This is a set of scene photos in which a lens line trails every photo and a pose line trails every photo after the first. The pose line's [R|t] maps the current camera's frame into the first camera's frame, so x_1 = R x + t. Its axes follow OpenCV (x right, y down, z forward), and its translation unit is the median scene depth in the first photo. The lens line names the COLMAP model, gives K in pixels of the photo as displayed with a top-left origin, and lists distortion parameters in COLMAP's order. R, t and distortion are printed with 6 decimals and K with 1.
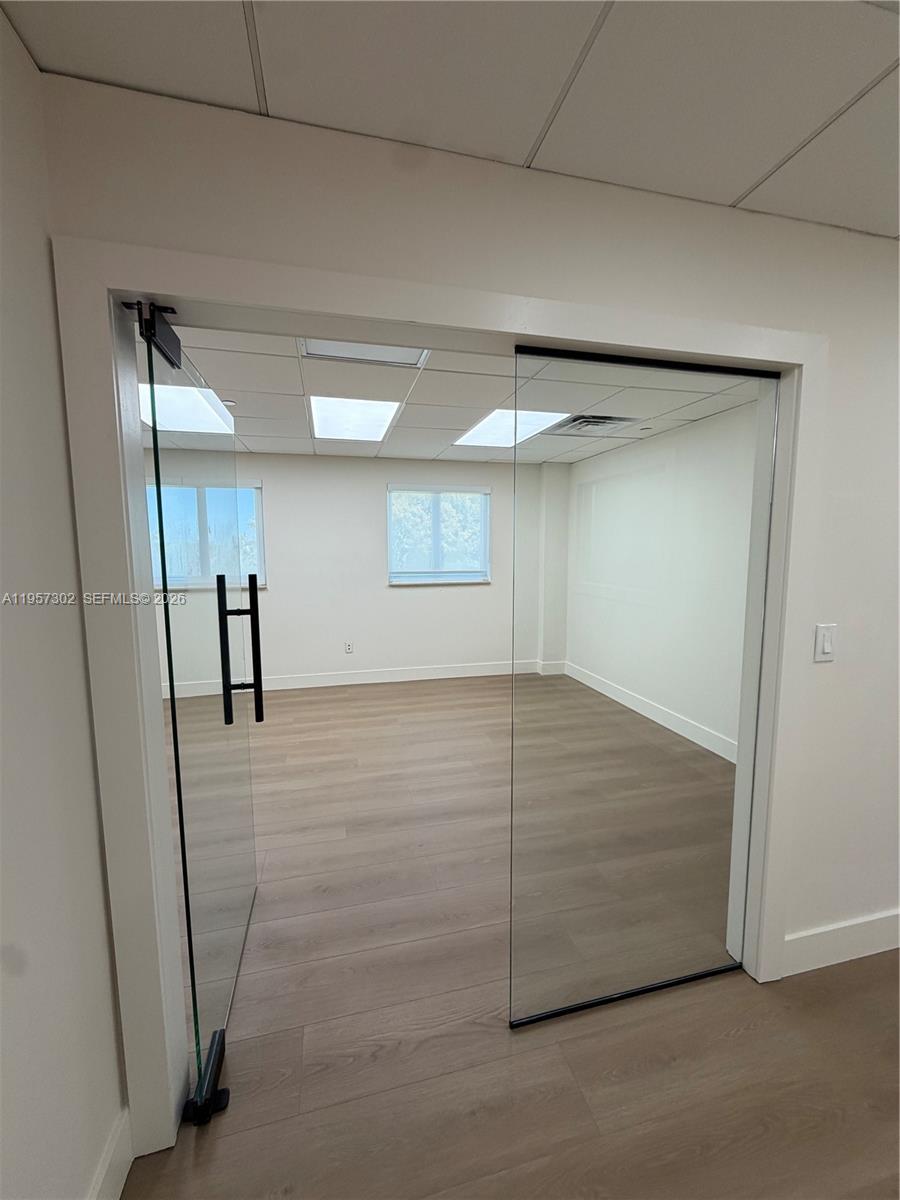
lens RADIAL K [[477.9, 0, 446.8], [0, 477.9, 599.2], [0, 0, 1]] dist [-0.010081, 0.000006]
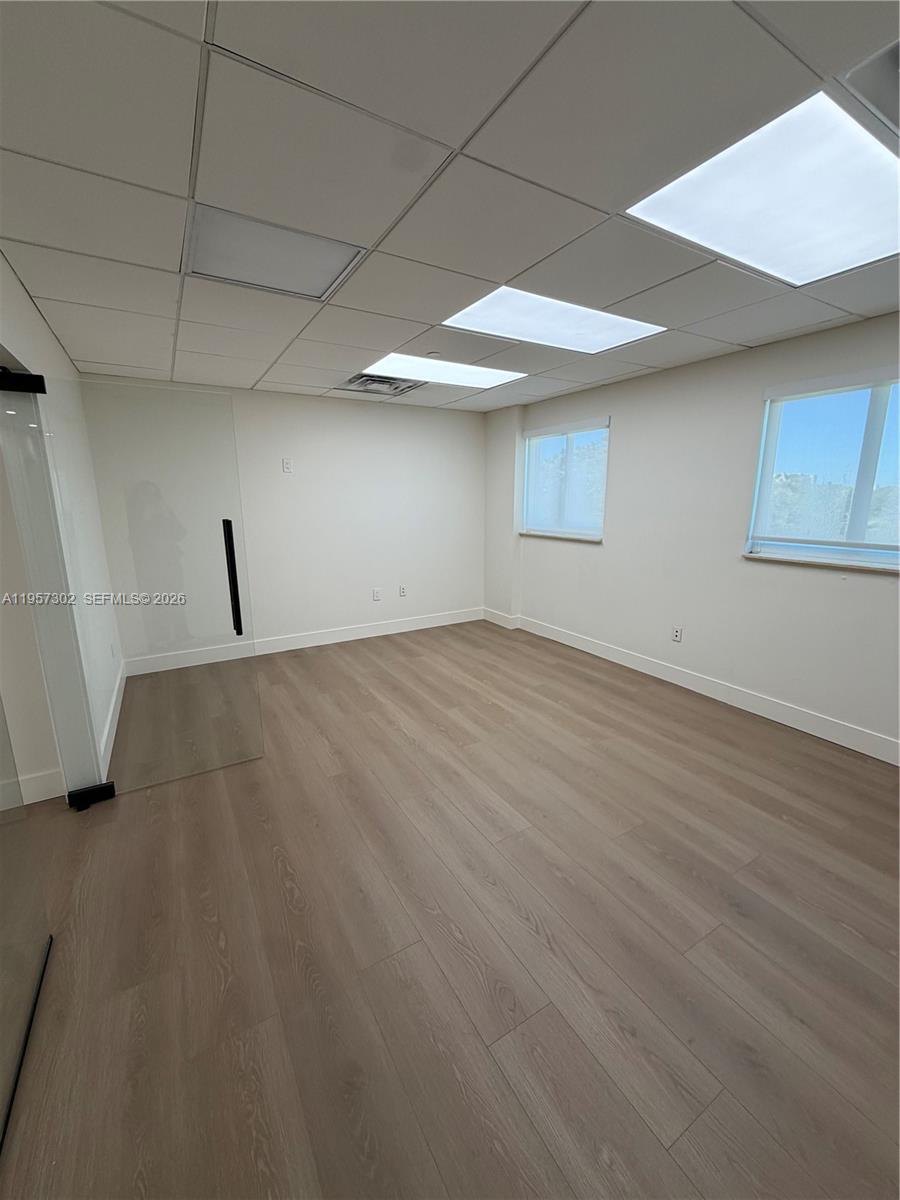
lens RADIAL K [[477.9, 0, 446.8], [0, 477.9, 599.2], [0, 0, 1]] dist [-0.010081, 0.000006]
pose [[0.286100, 0.208328, -0.935279, 0.504888], [-0.099944, 0.977243, 0.187103, -0.073030], [0.952973, 0.039945, 0.300410, 0.597557]]
